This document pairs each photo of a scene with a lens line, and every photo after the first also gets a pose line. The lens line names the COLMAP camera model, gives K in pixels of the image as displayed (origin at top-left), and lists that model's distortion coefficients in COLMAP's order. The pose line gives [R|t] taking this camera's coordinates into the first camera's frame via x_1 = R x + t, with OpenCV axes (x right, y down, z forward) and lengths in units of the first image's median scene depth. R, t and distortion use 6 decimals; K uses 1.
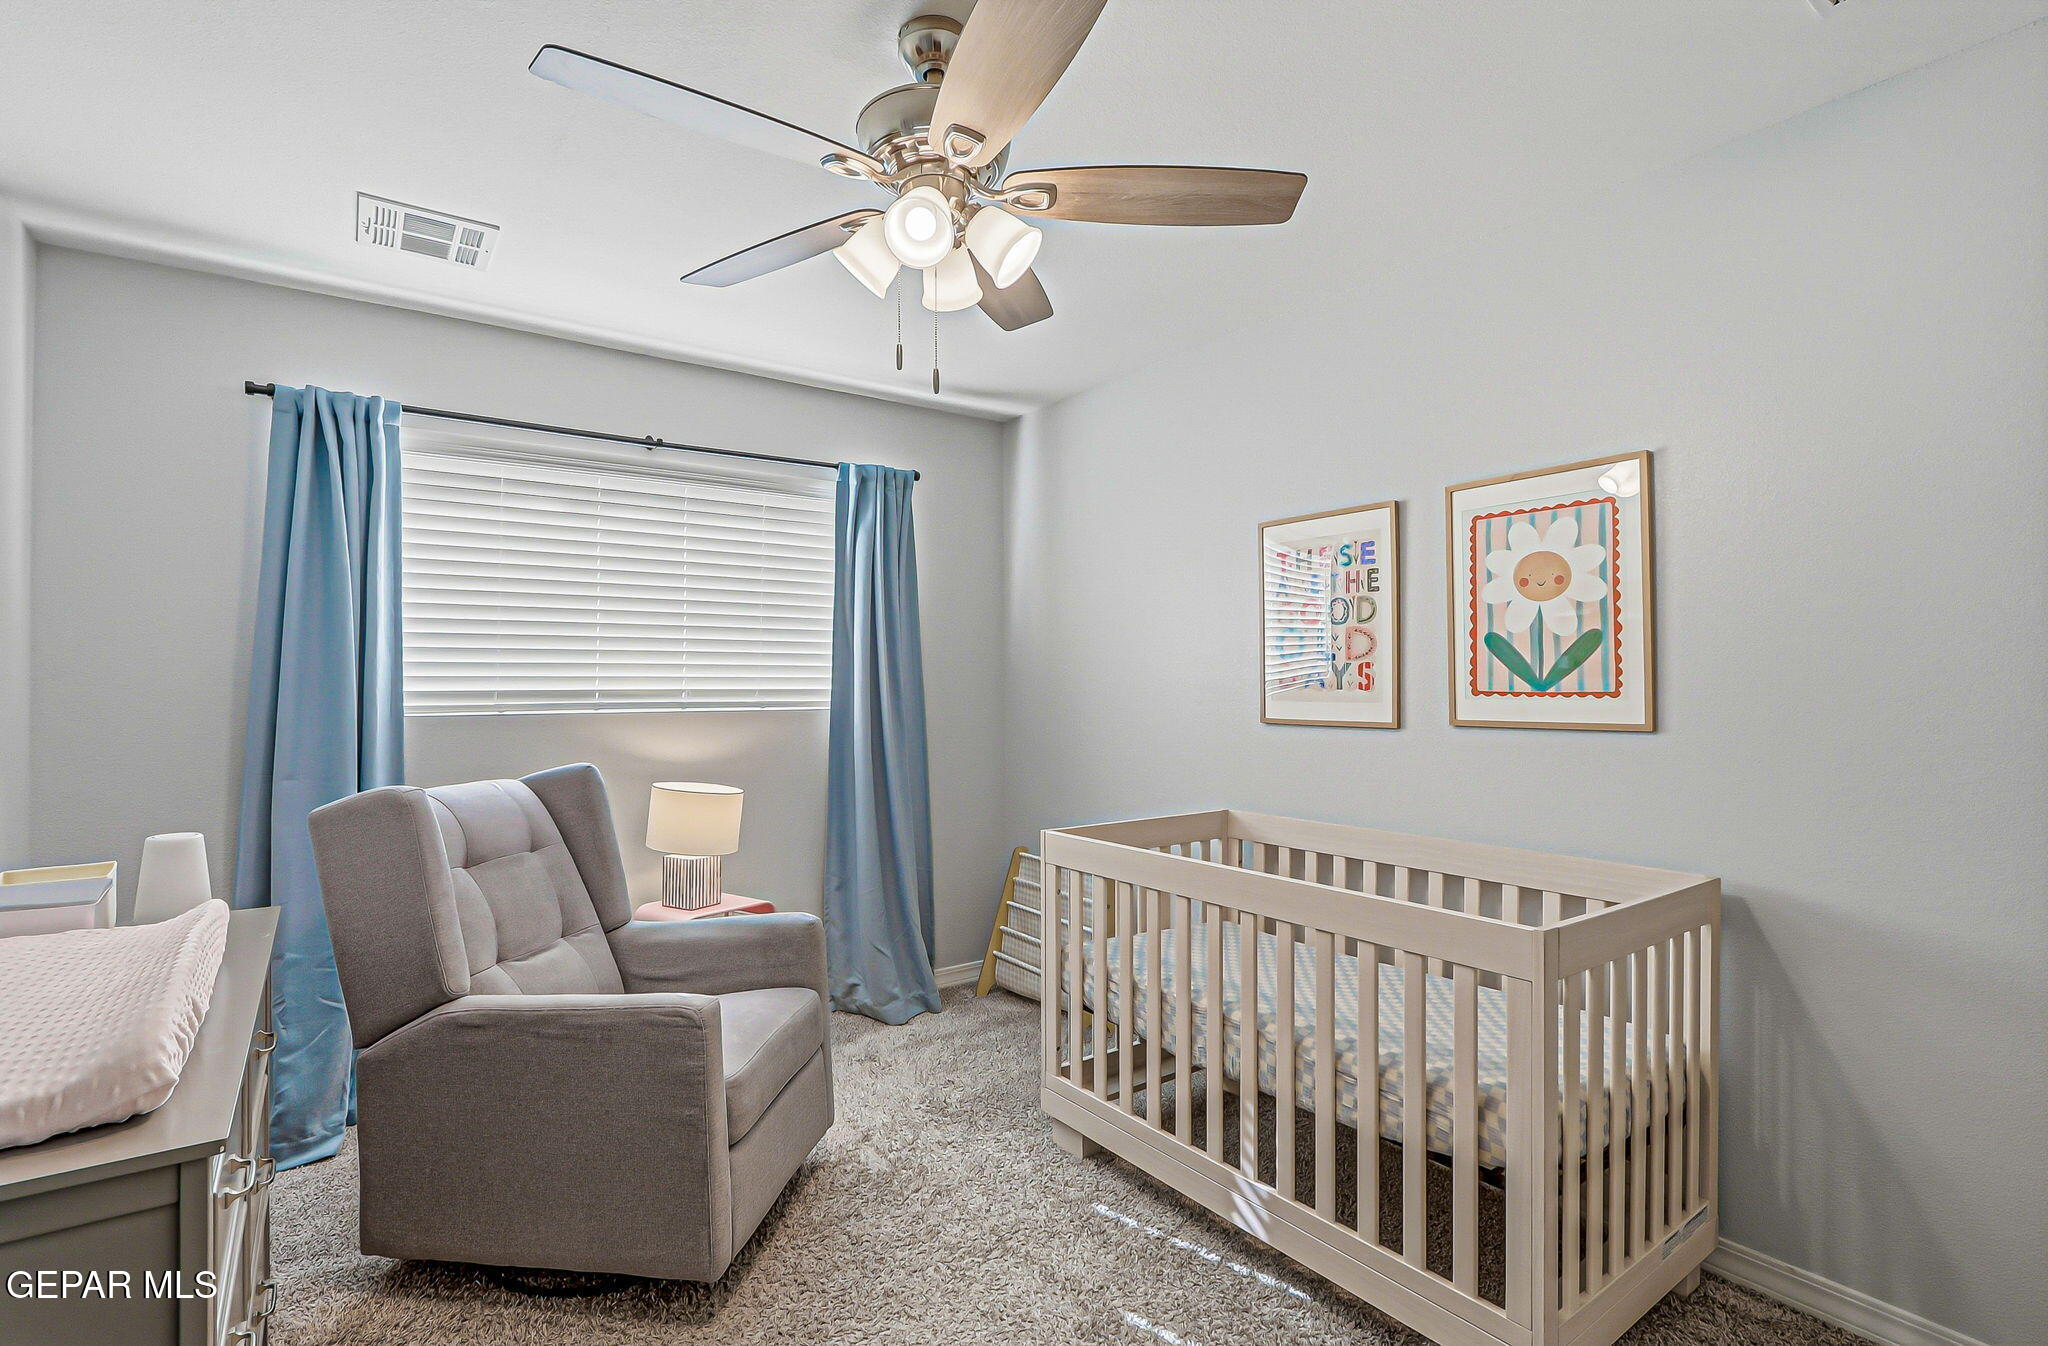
lens RADIAL K [[969.1, 0, 1024.0], [0, 969.1, 673.0], [0, 0, 1]] dist [-0.003653, -0.000798]
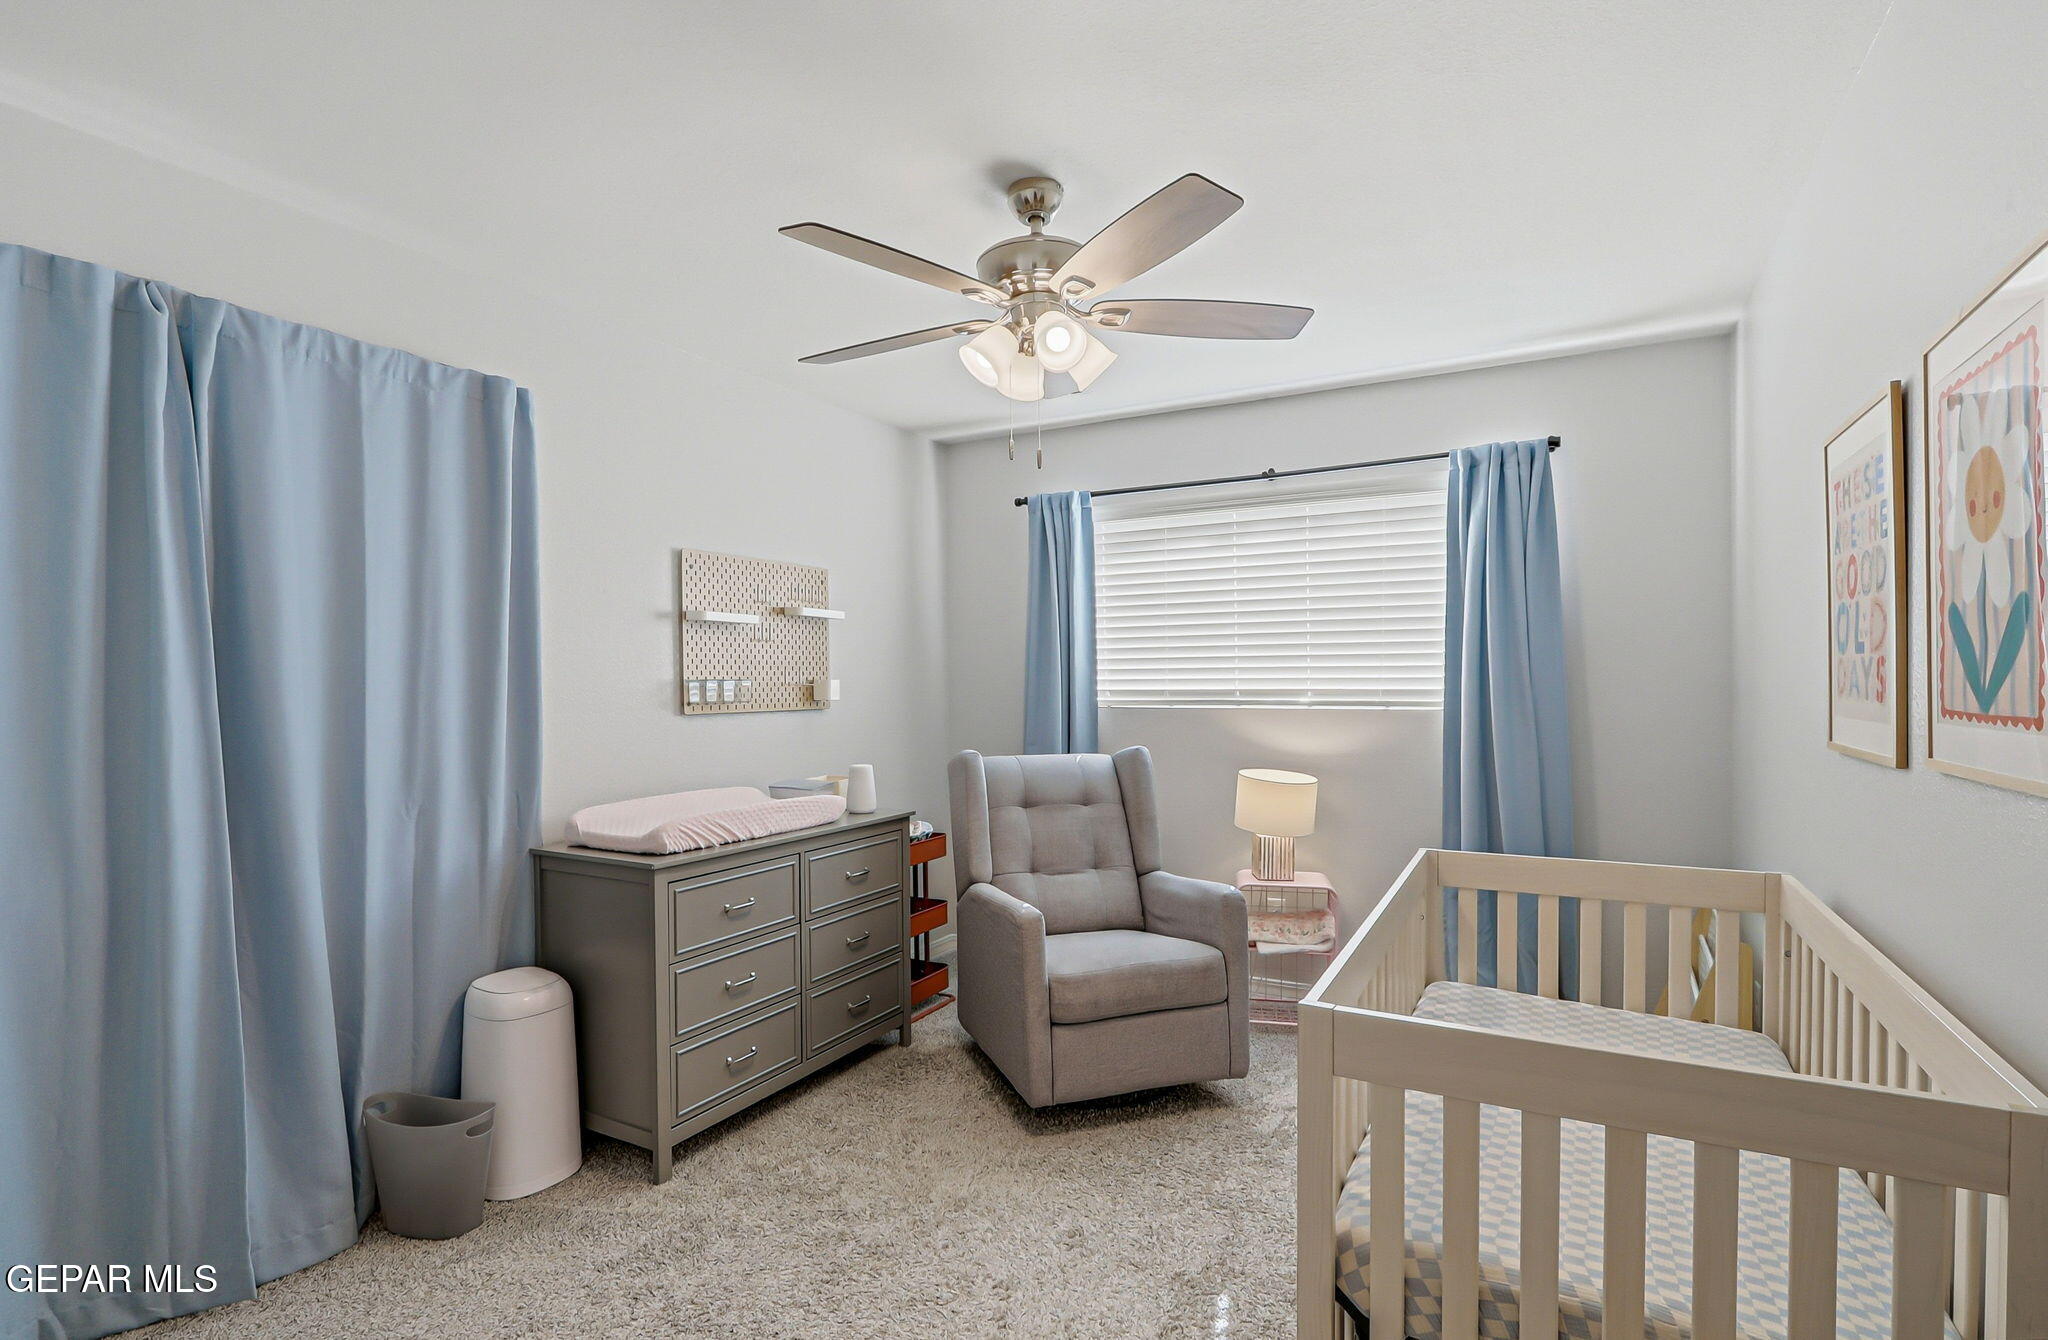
lens RADIAL K [[1009.0, 0, 1022.8], [0, 1009.0, 708.1], [0, 0, 1]] dist [-0.001576, 0.000033]
pose [[0.439869, 0.024876, -0.897717, 0.647733], [0.016509, 0.999223, 0.035778, -0.009624], [0.897910, -0.030558, 0.439117, 0.228821]]
